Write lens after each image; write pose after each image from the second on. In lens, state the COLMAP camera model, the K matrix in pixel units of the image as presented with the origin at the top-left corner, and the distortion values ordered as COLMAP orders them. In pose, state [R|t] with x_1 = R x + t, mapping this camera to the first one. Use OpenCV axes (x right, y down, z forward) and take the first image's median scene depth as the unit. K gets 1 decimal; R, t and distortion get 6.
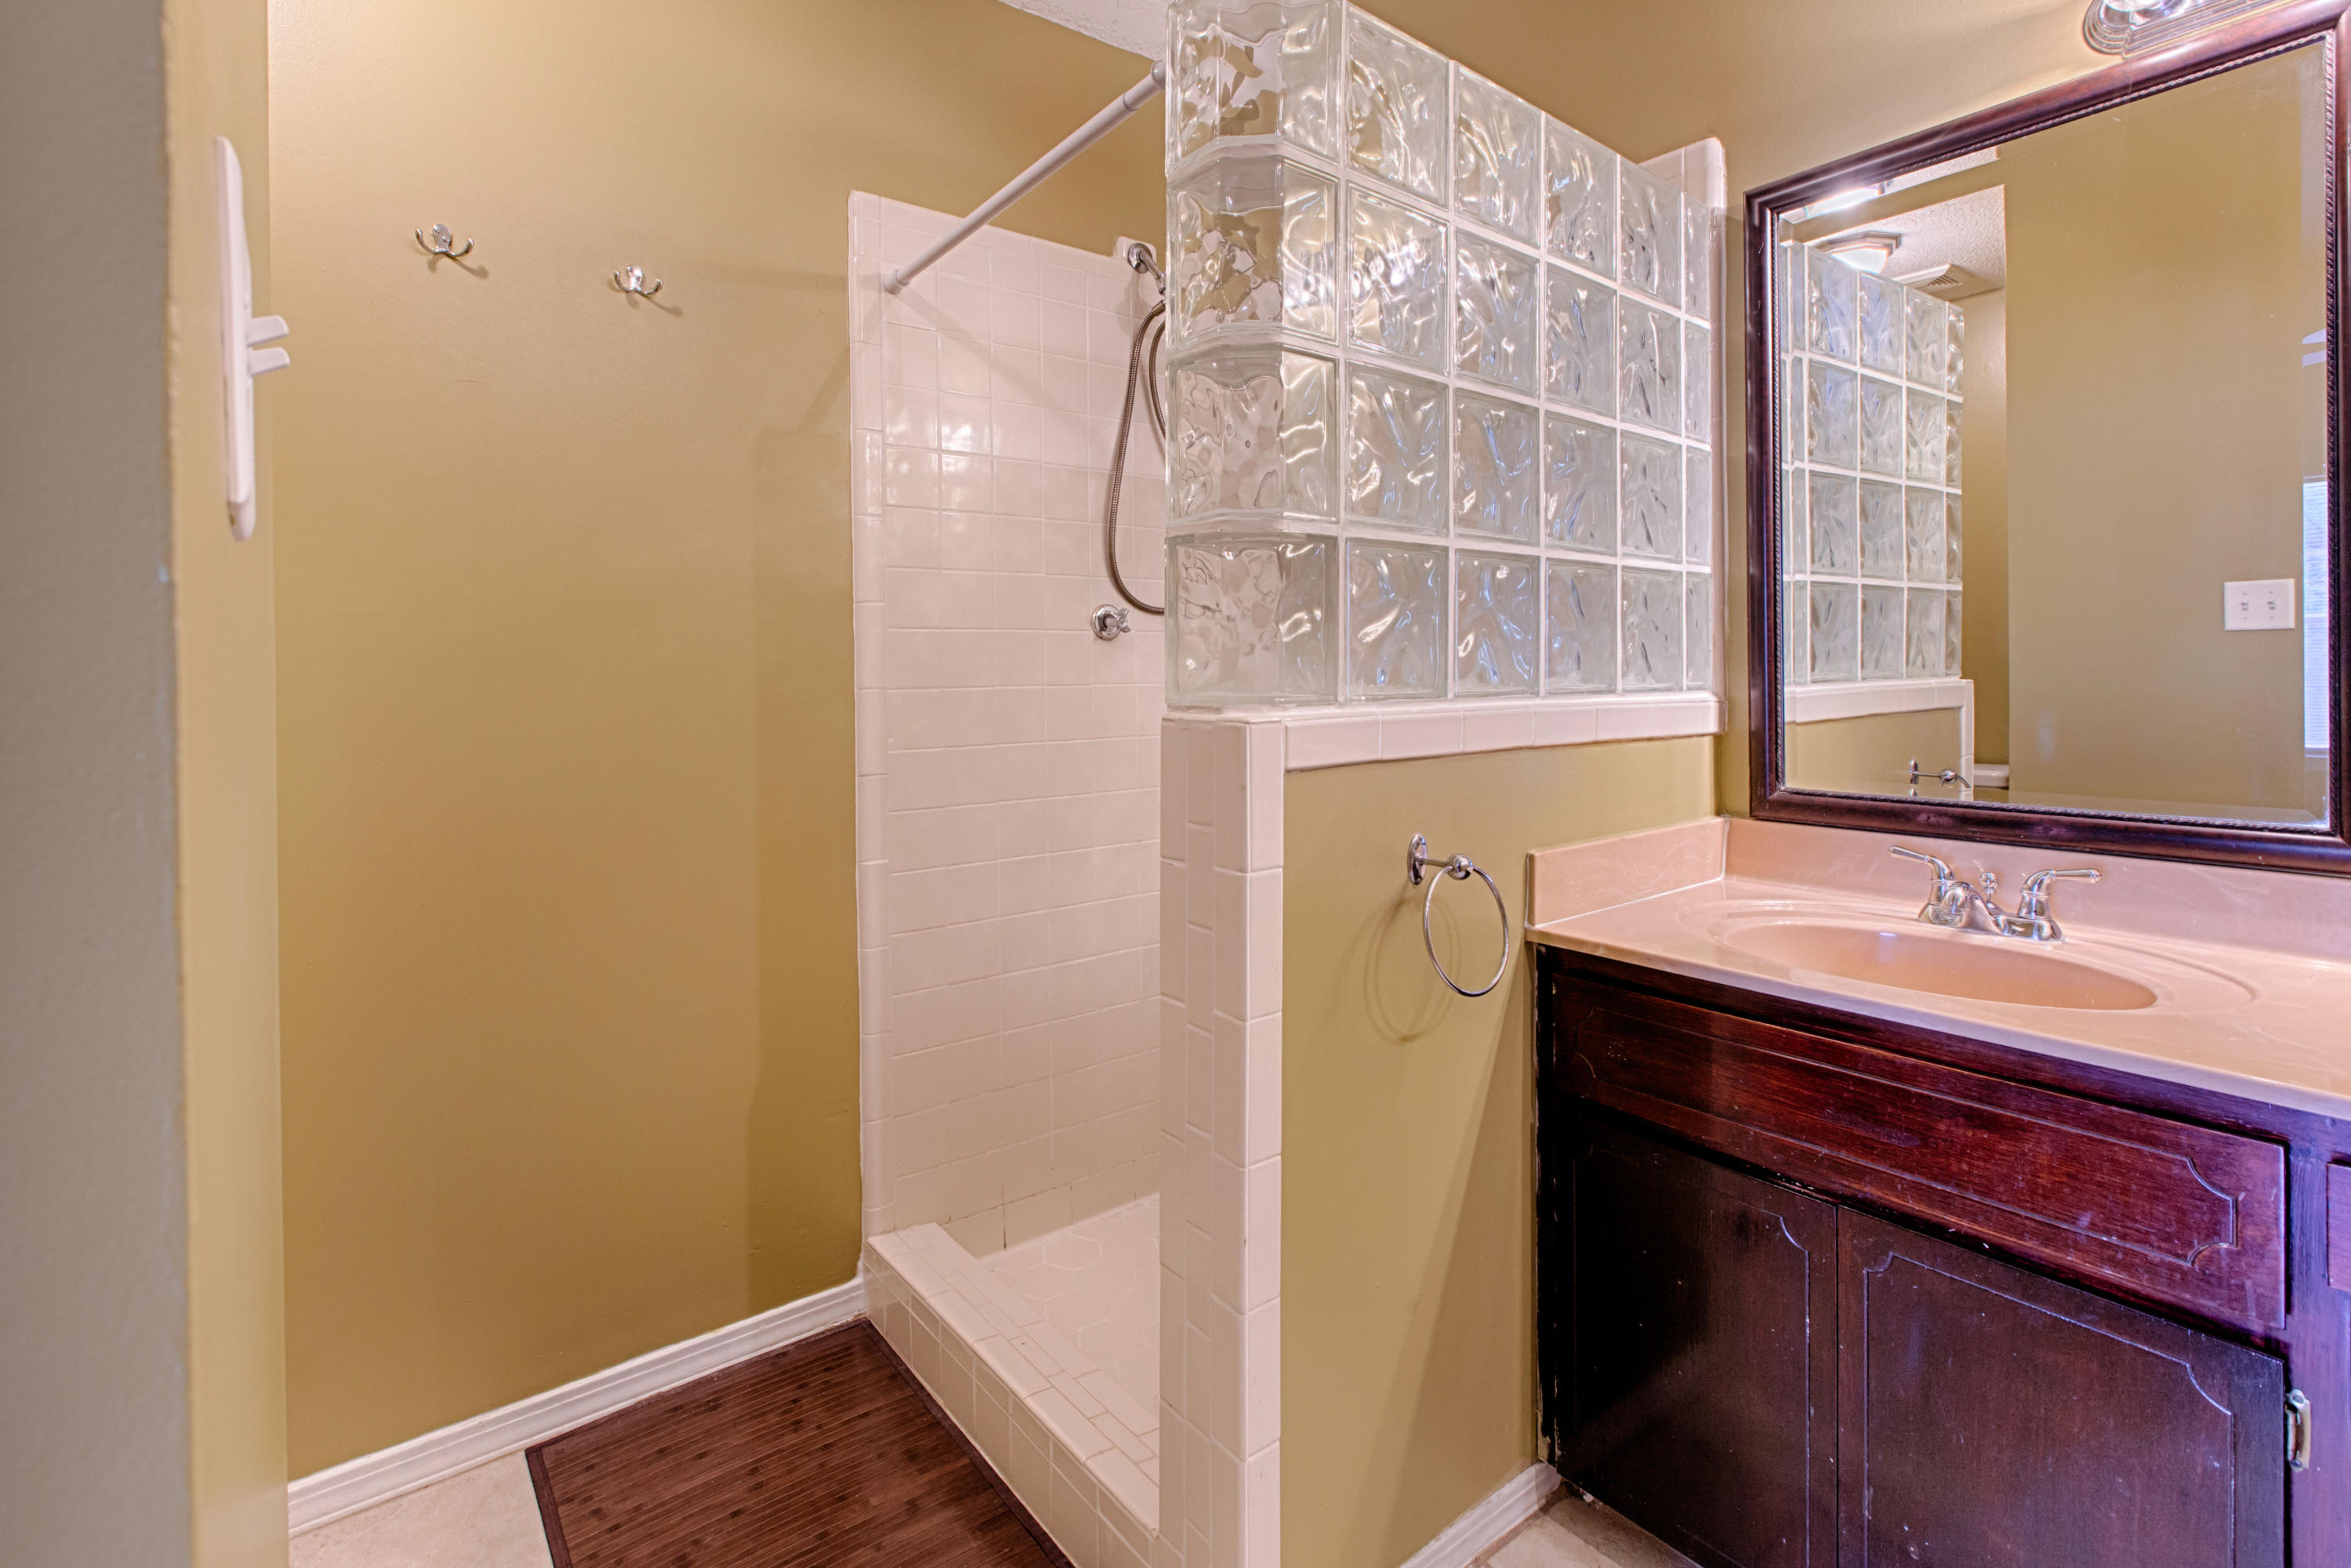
lens RADIAL K [[1099.3, 0, 1173.1], [0, 1099.3, 673.1], [0, 0, 1]] dist [0.001625, 0.000425]
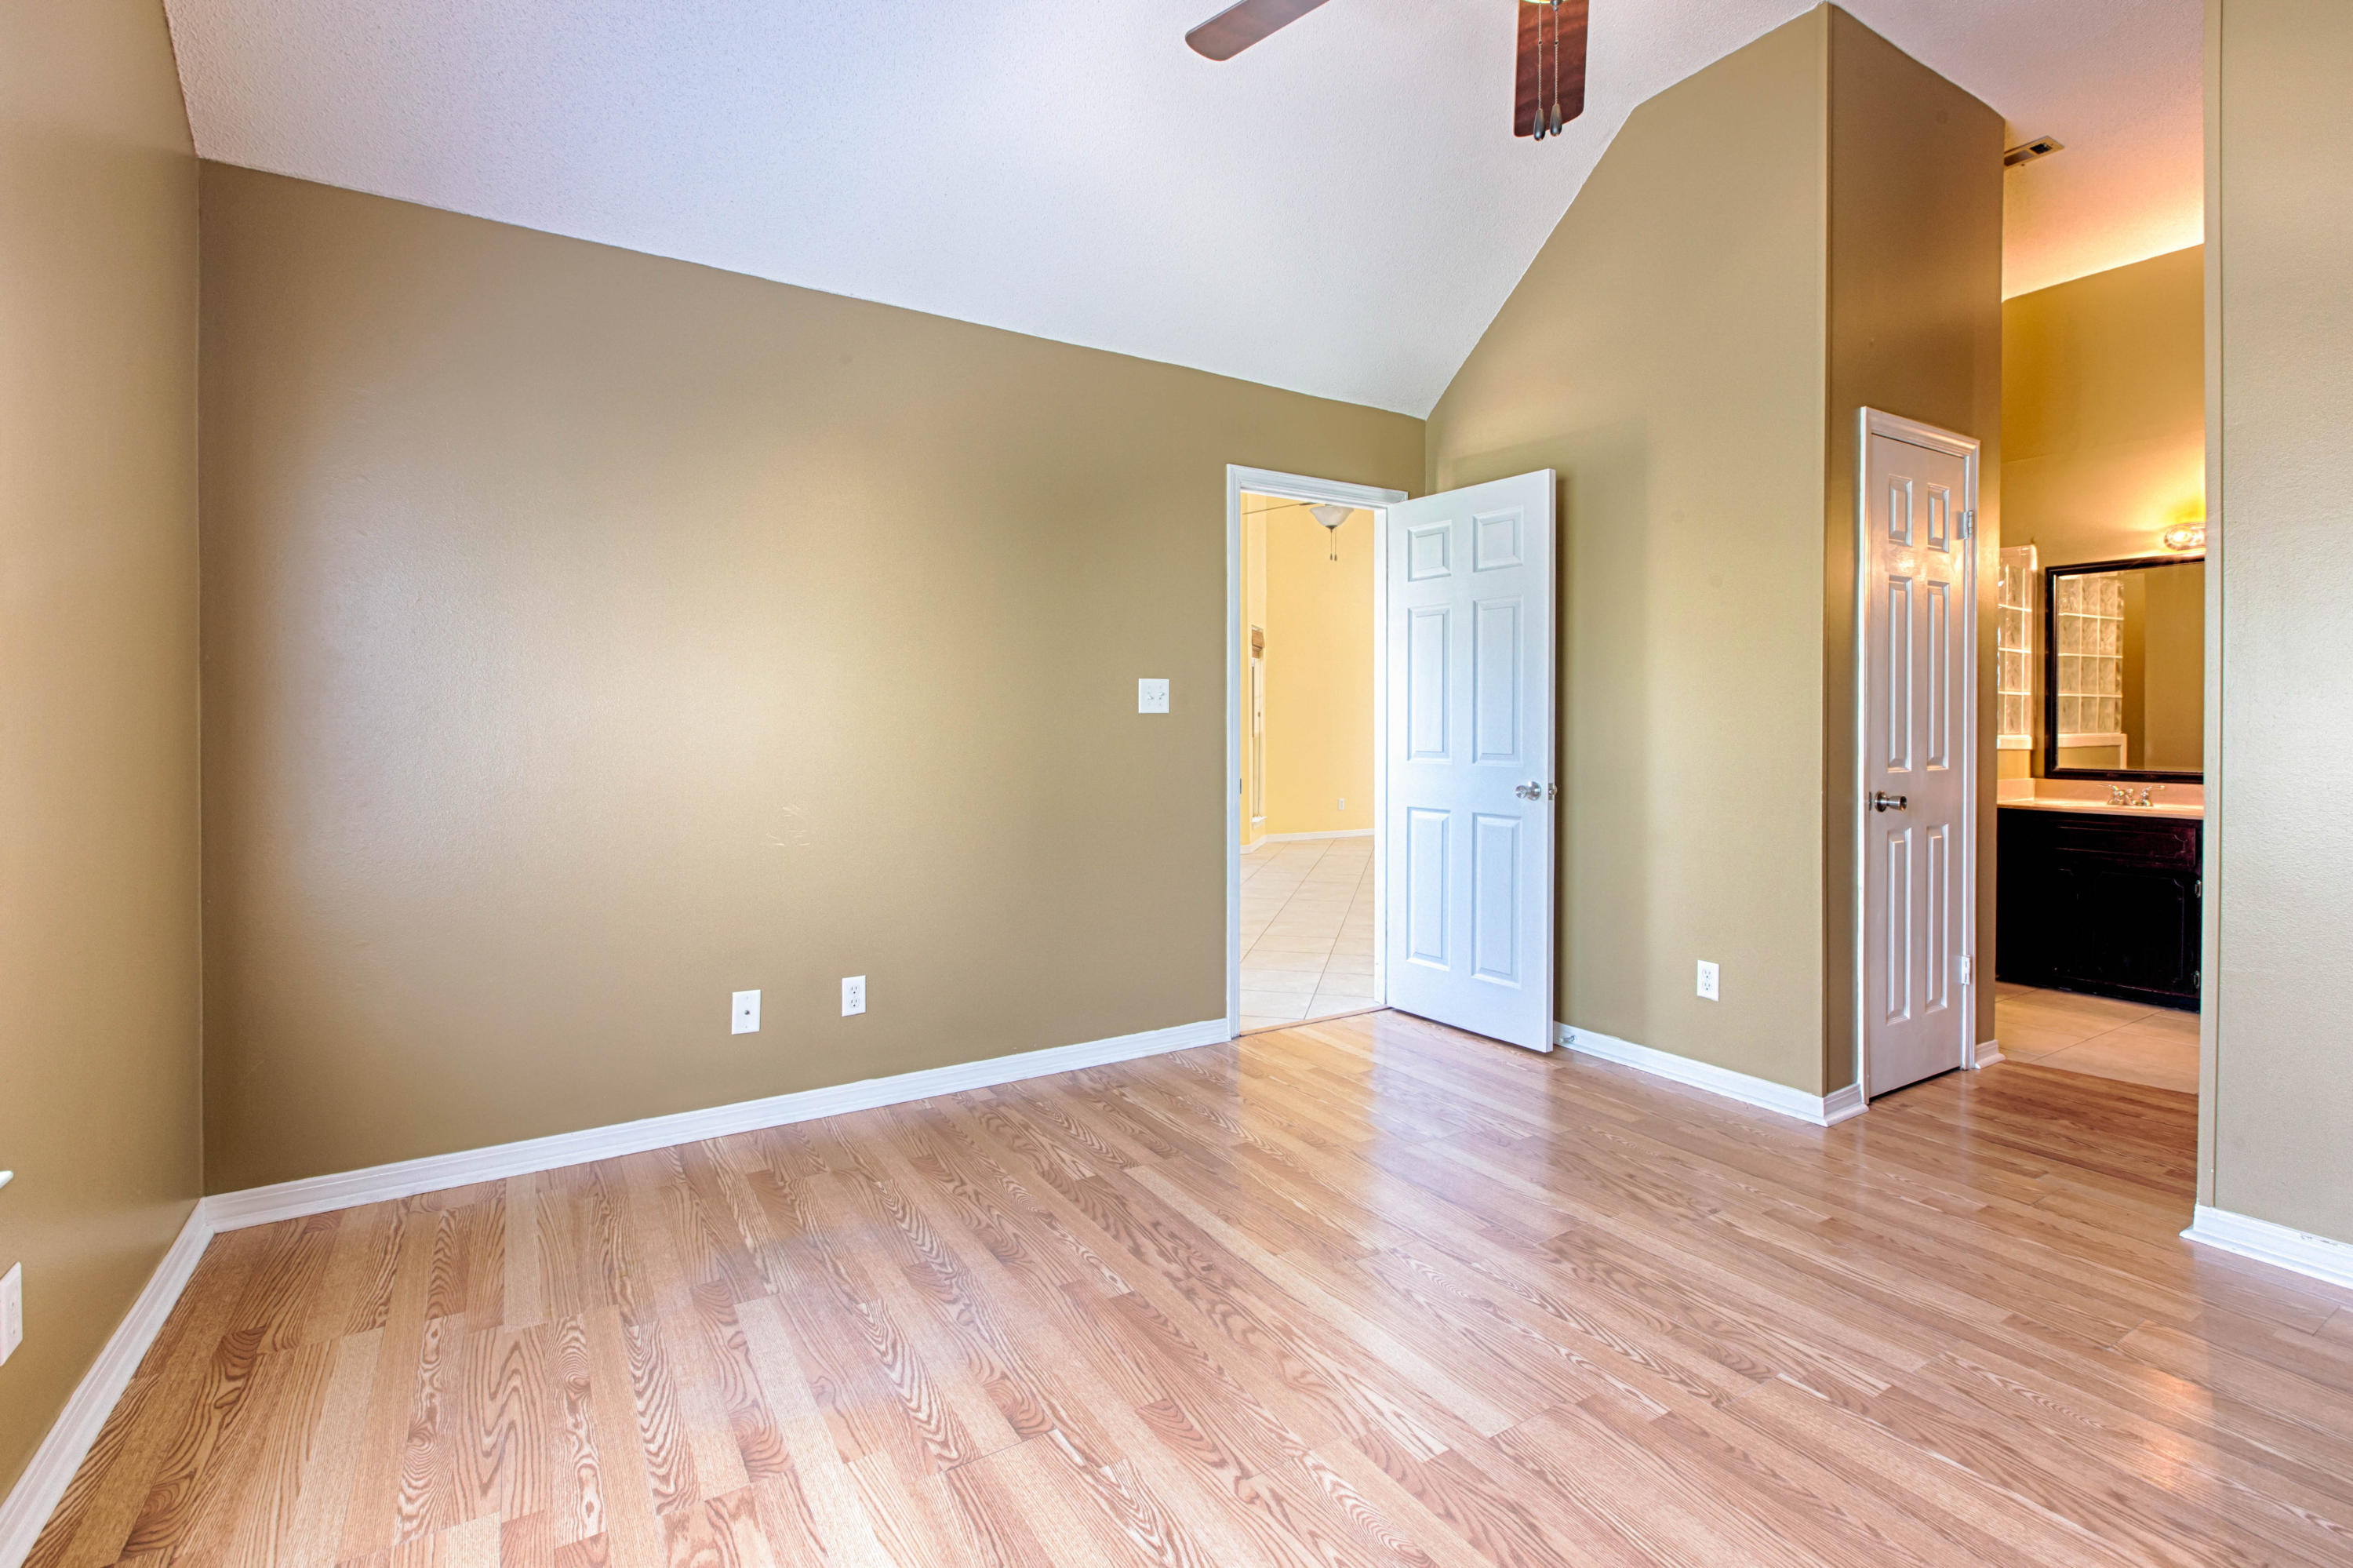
lens RADIAL K [[1056.3, 0, 1177.7], [0, 1056.3, 739.4], [0, 0, 1]] dist [0.001449, -0.006050]
pose [[0.994402, 0.011757, -0.105007, -1.484358], [-0.011602, 0.999931, 0.002089, 0.050108], [0.105024, -0.000859, 0.994469, -2.046883]]
